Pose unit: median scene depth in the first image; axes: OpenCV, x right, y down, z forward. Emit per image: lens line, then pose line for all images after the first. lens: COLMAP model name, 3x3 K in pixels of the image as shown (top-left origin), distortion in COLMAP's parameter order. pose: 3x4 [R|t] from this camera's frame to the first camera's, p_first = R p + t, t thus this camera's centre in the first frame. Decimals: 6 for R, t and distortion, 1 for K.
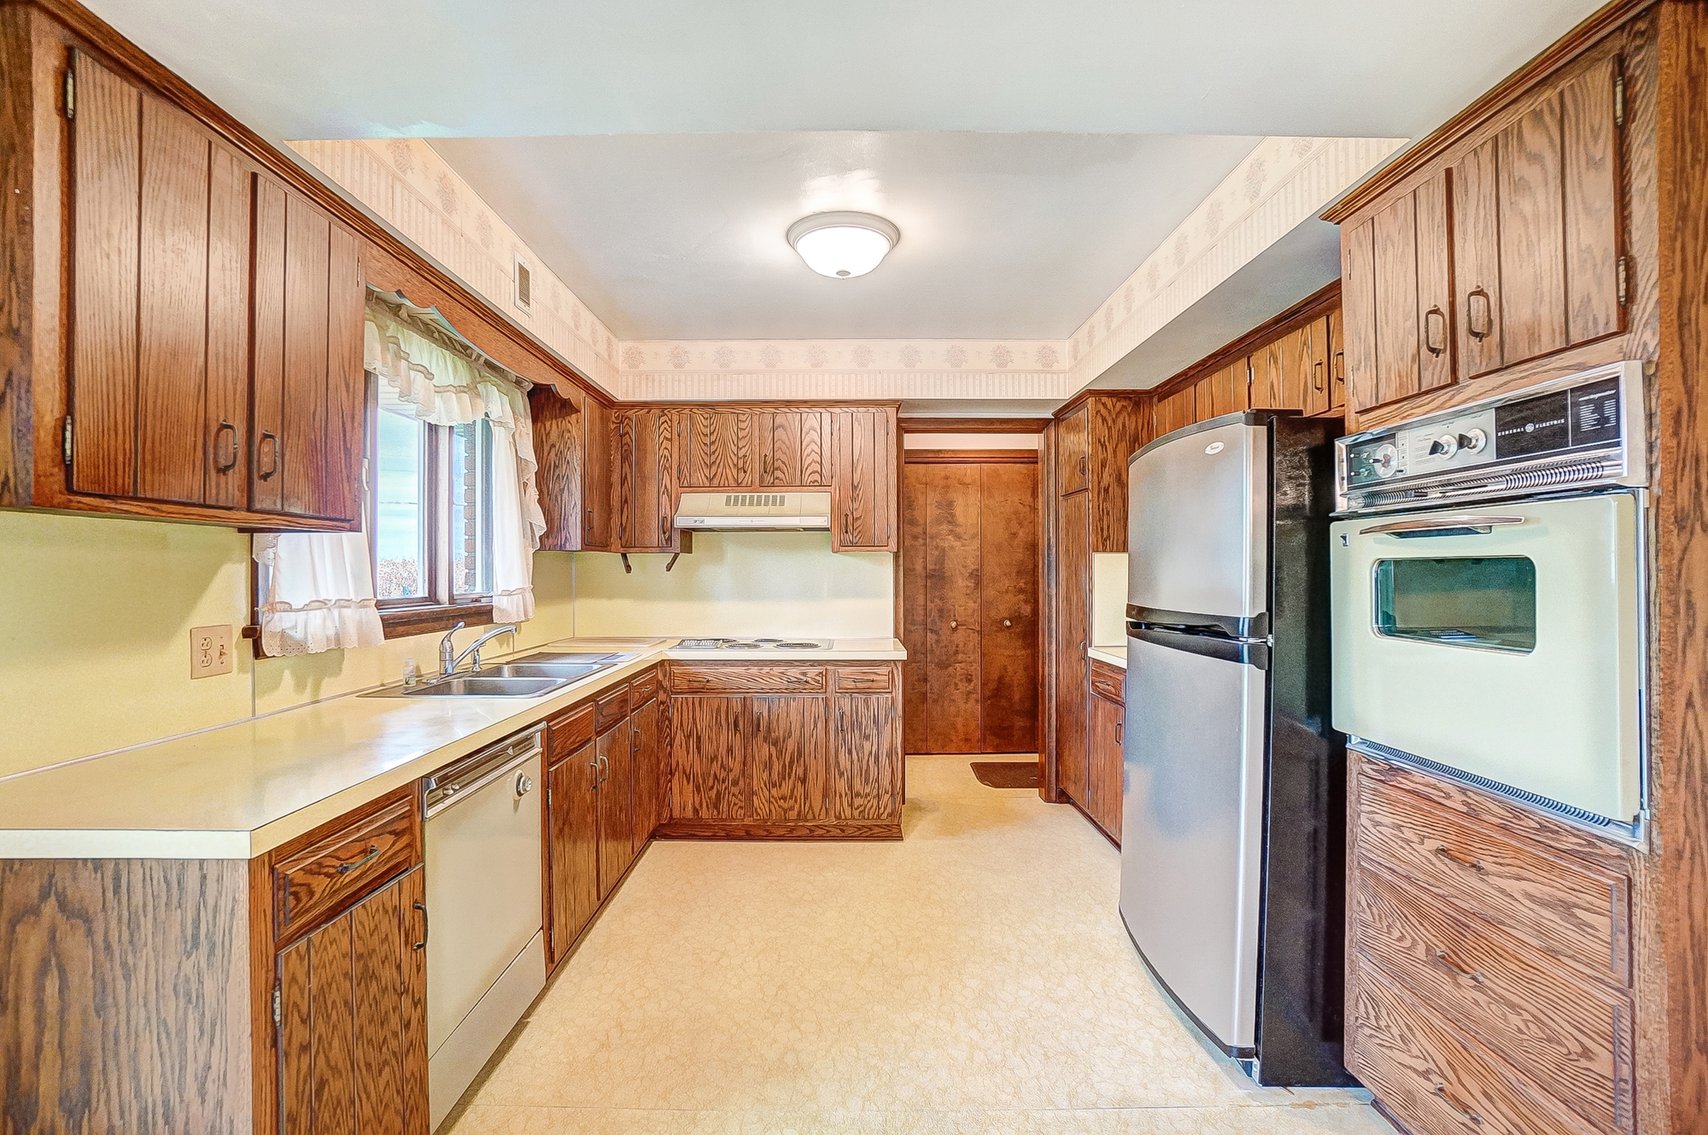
lens RADIAL K [[764.2, 0, 840.8], [0, 764.2, 567.9], [0, 0, 1]] dist [-0.070820, 0.025793]
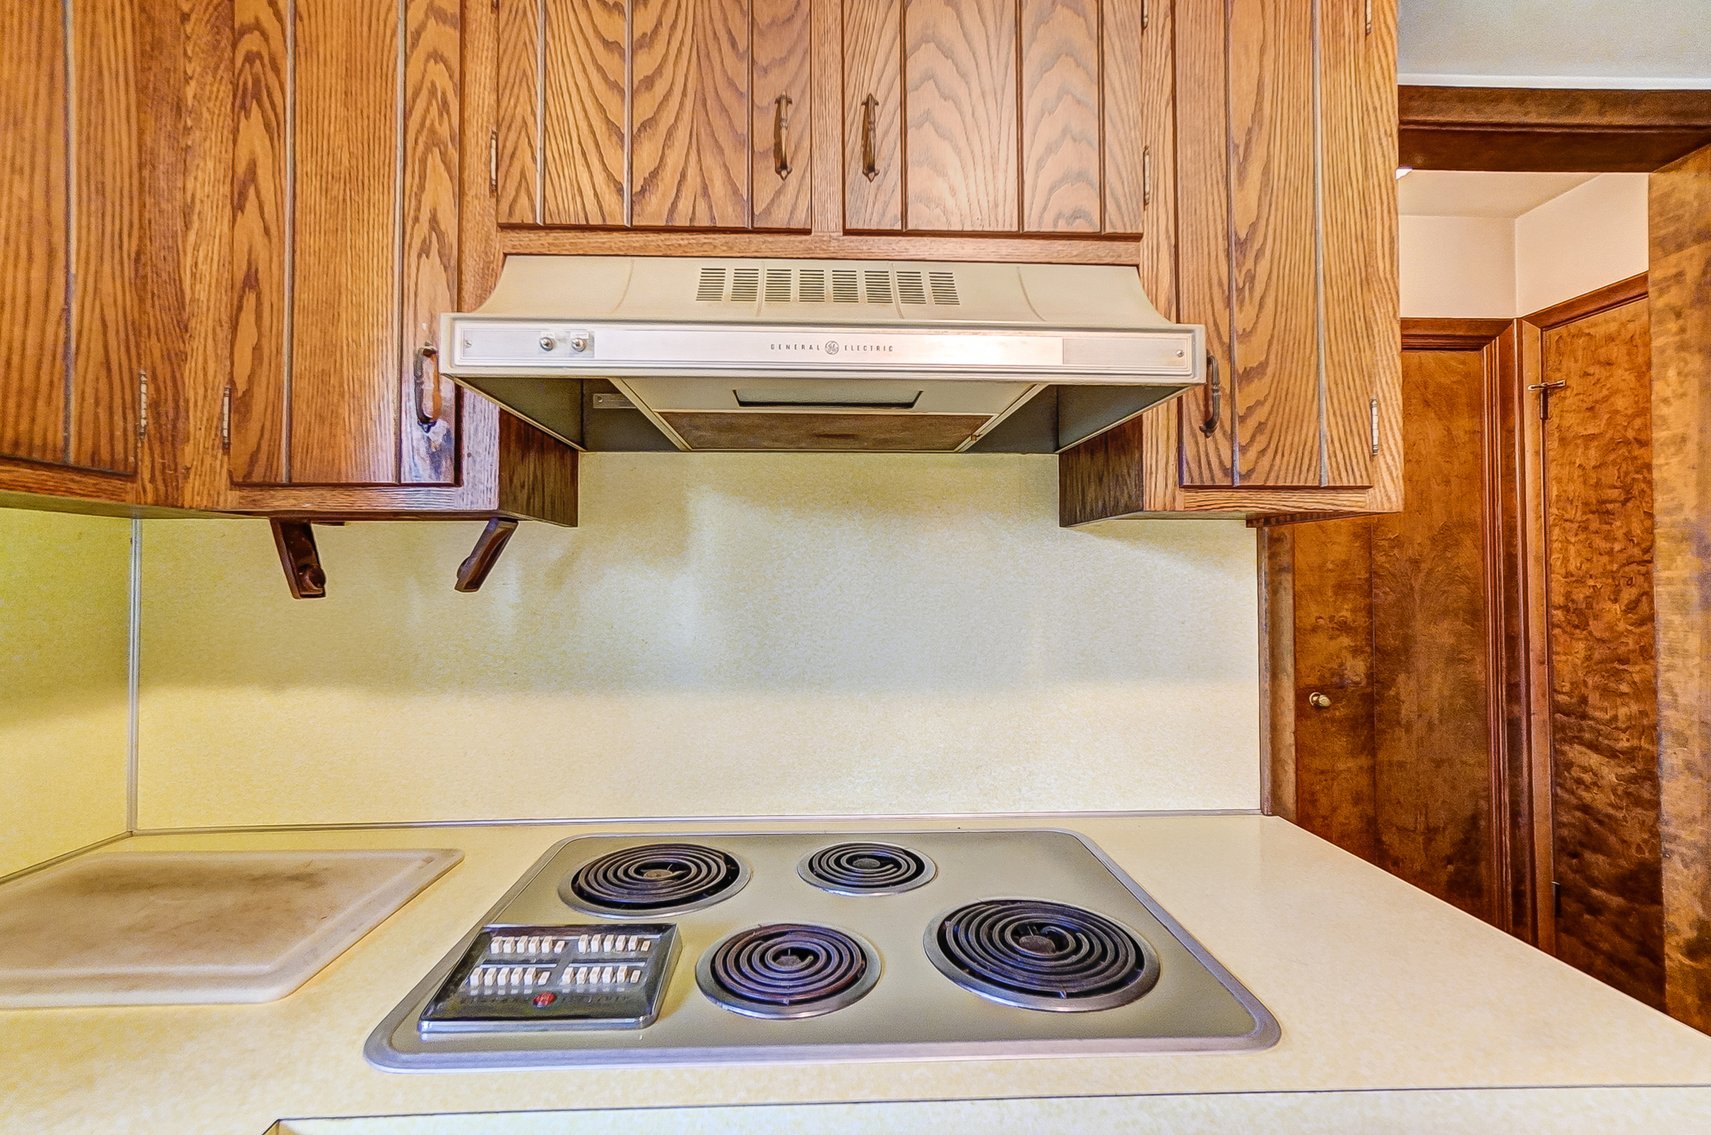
lens RADIAL K [[756.5, 0, 854.7], [0, 756.5, 566.8], [0, 0, 1]] dist [-0.017971, 0.015737]
pose [[0.998127, 0.002784, 0.061109, -0.128095], [-0.001914, 0.999896, -0.014296, 0.000073], [-0.061142, 0.014152, 0.998029, 0.838191]]
